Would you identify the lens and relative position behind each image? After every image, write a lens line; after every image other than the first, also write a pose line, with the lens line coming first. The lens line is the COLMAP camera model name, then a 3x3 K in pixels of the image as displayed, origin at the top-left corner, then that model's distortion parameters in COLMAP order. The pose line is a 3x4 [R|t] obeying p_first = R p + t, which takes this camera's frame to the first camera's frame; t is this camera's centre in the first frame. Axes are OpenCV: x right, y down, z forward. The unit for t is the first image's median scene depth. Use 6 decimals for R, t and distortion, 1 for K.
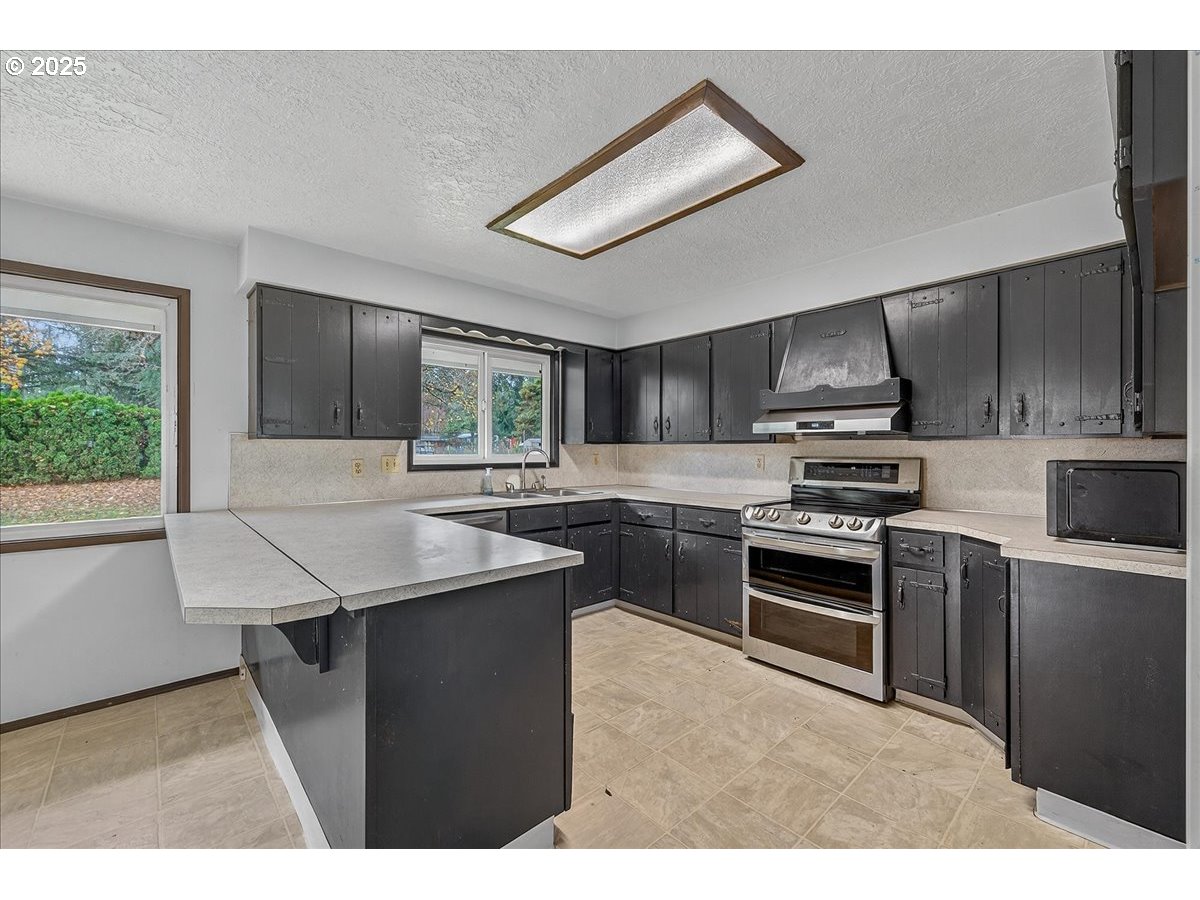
lens RADIAL K [[491.6, 0, 596.9], [0, 491.6, 448.4], [0, 0, 1]] dist [0.017838, 0.000192]
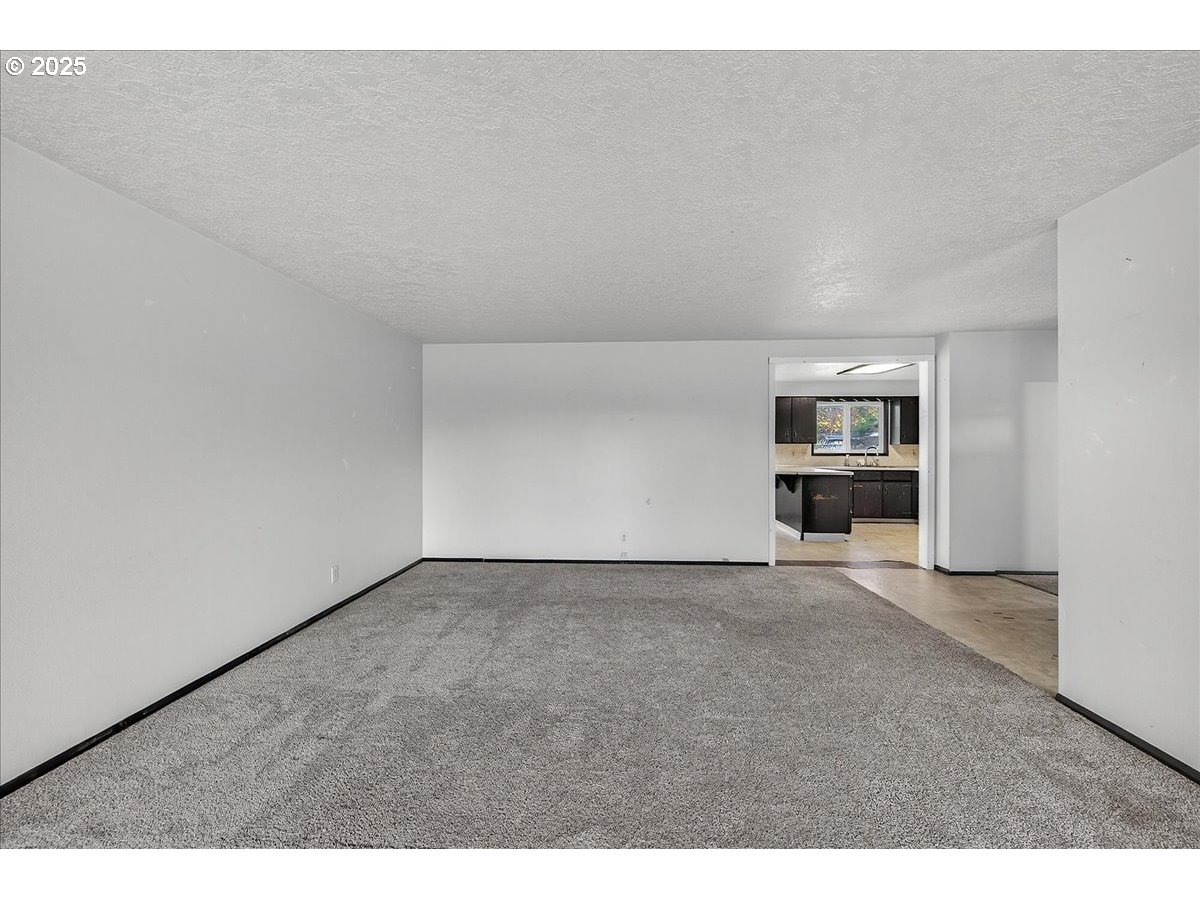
lens RADIAL K [[491.6, 0, 596.9], [0, 491.6, 448.4], [0, 0, 1]] dist [0.017838, 0.000192]
pose [[0.701979, -0.001779, -0.712195, 0.596269], [0.004163, 0.999990, 0.001605, -0.000452], [0.712185, -0.004092, 0.701980, -1.445865]]
